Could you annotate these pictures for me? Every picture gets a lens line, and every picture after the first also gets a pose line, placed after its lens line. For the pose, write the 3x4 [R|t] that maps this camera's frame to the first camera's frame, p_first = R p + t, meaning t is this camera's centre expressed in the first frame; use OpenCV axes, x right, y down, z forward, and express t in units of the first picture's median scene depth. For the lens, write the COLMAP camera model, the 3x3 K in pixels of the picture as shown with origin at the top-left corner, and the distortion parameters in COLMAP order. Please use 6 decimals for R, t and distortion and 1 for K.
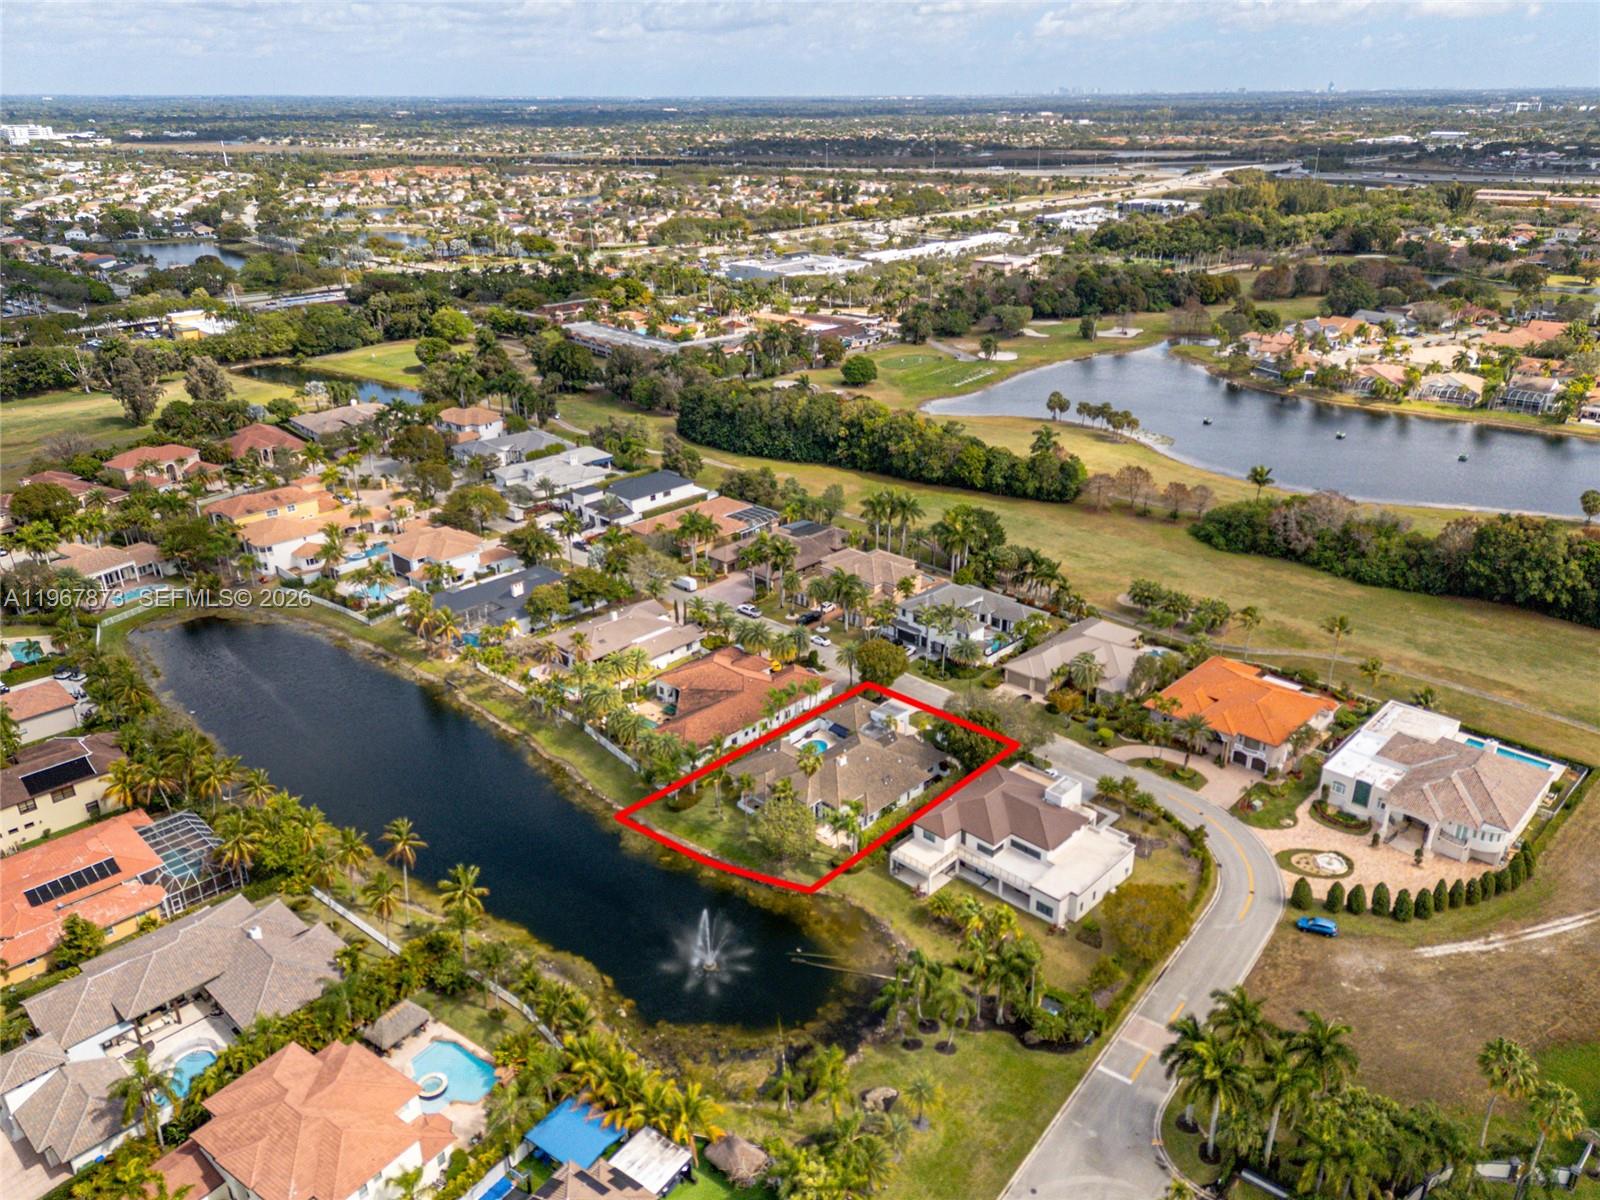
lens RADIAL K [[1143.8, 0, 824.0], [0, 1143.8, 603.0], [0, 0, 1]] dist [0.068874, -0.062104]
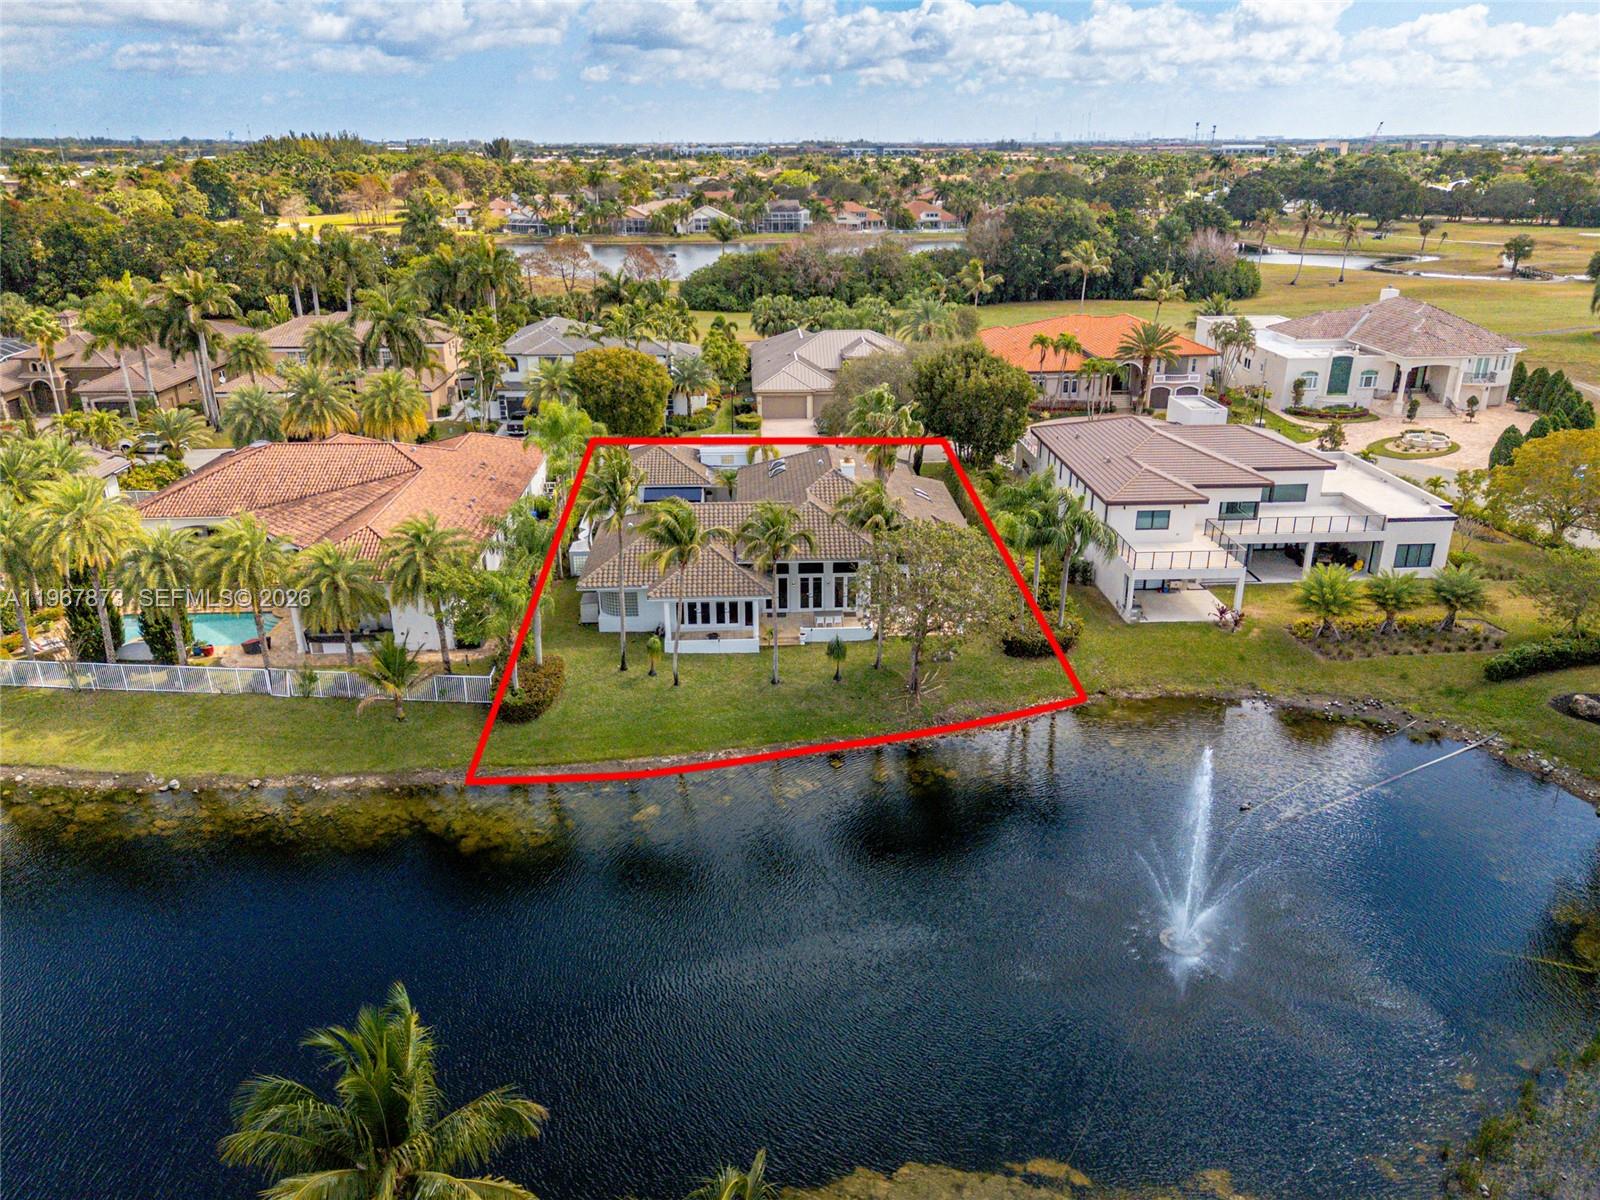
lens RADIAL K [[1157.4, 0, 813.0], [0, 1157.4, 598.6], [0, 0, 1]] dist [0.063862, -0.054581]
pose [[0.683662, -0.245549, 0.687249, -0.180724], [0.280514, 0.957770, 0.063155, 0.095099], [-0.673734, 0.149606, 0.723671, 0.431568]]
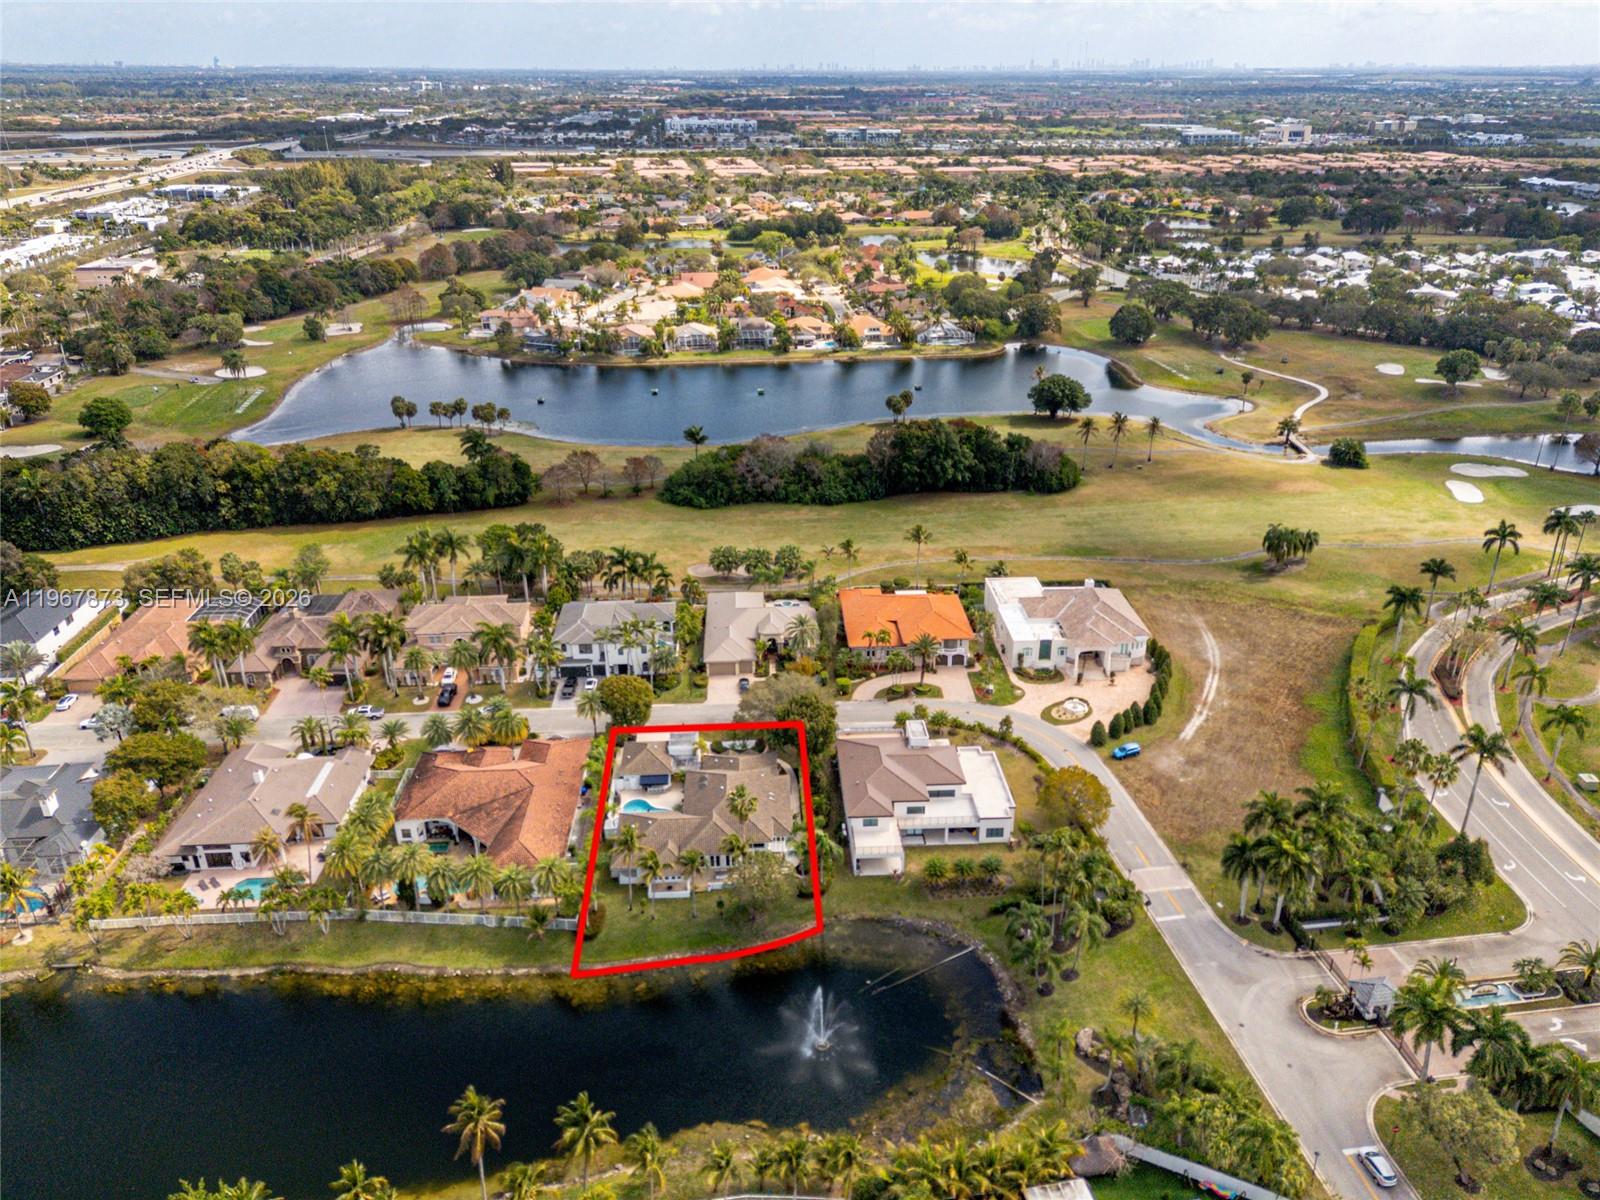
lens RADIAL K [[1157.4, 0, 813.0], [0, 1157.4, 598.6], [0, 0, 1]] dist [0.063862, -0.054581]
pose [[0.683103, -0.292912, 0.669009, -0.314750], [0.286662, 0.950068, 0.123267, -0.067375], [-0.671711, 0.107575, 0.732961, 0.154567]]
